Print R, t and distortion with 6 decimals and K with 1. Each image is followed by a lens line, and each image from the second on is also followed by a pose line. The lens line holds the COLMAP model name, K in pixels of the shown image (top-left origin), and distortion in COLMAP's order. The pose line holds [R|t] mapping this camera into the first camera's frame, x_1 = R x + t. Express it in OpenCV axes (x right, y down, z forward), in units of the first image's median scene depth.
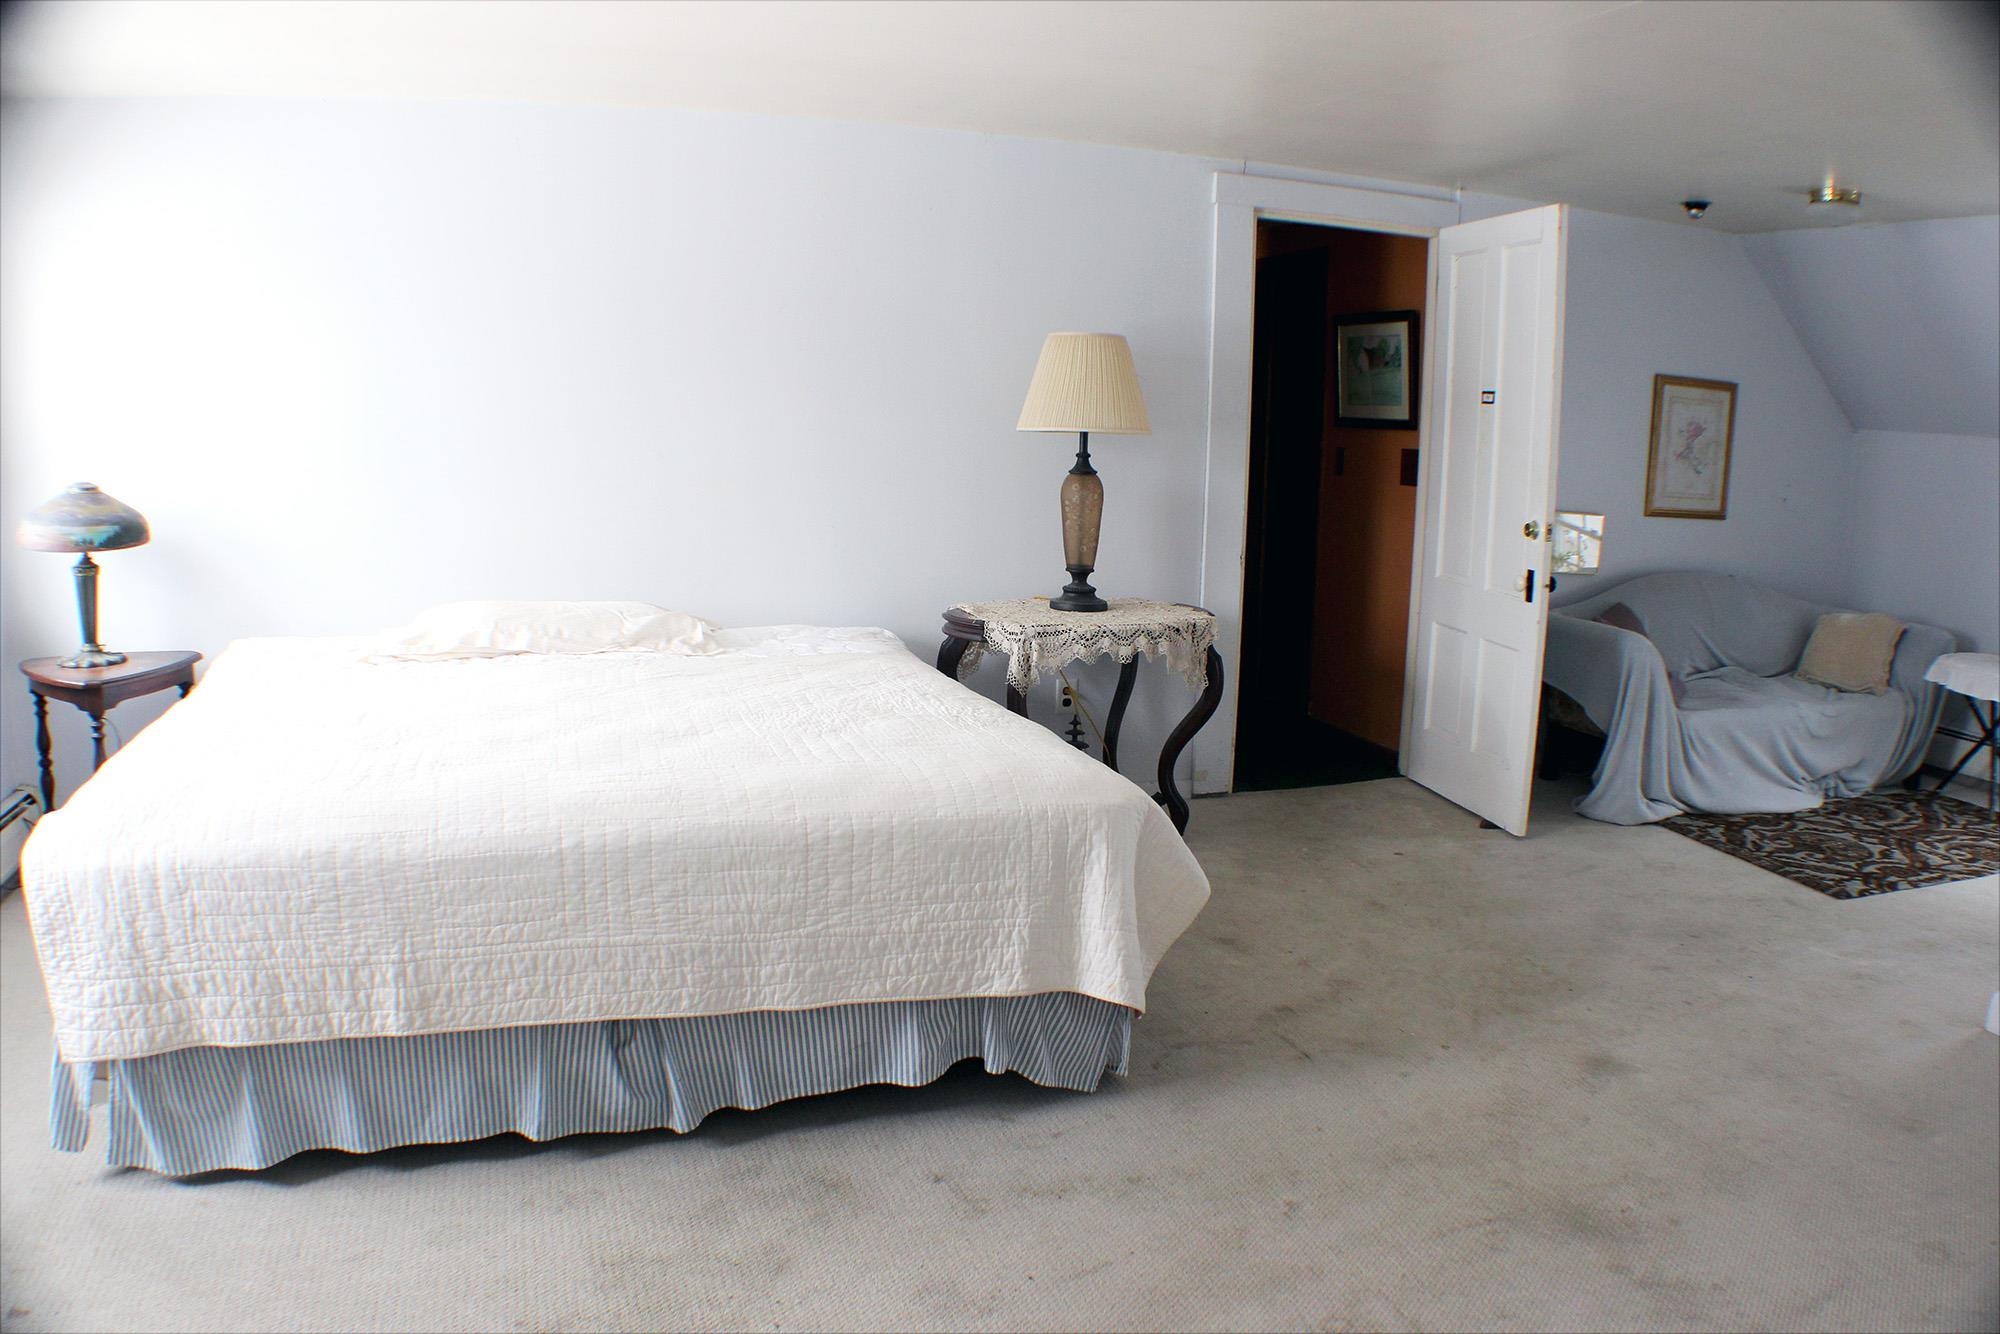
lens RADIAL K [[1445.4, 0, 932.7], [0, 1445.4, 666.4], [0, 0, 1]] dist [-0.209115, 0.070373]
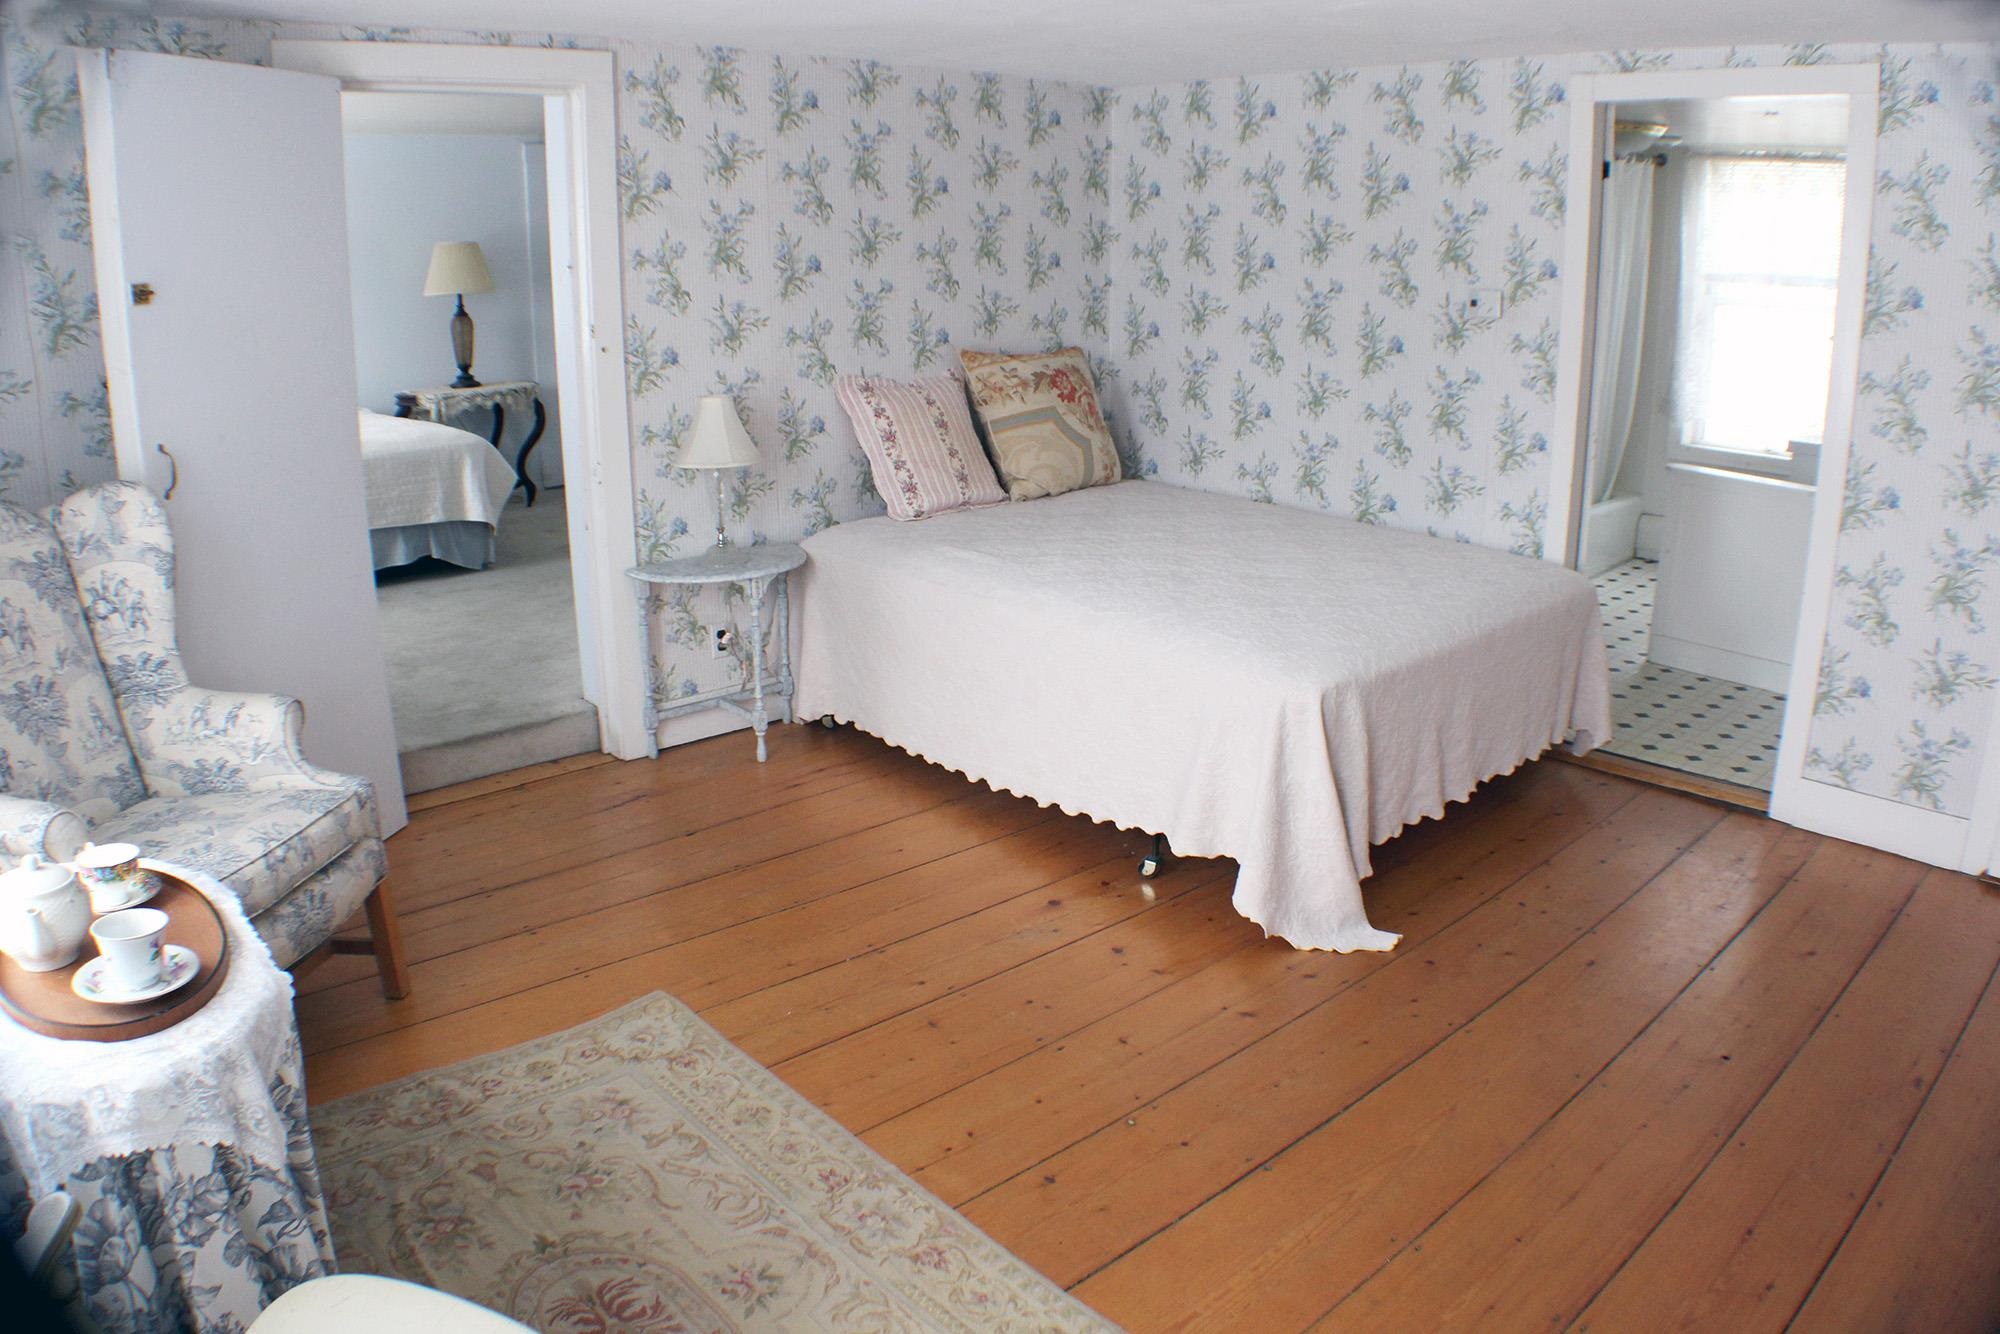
lens RADIAL K [[1445.4, 0, 932.7], [0, 1445.4, 666.4], [0, 0, 1]] dist [-0.209115, 0.070373]
pose [[0.928081, -0.132185, 0.348126, -0.021371], [0.094776, 0.987938, 0.122457, 0.167591], [-0.360114, -0.080656, 0.929415, -1.041446]]
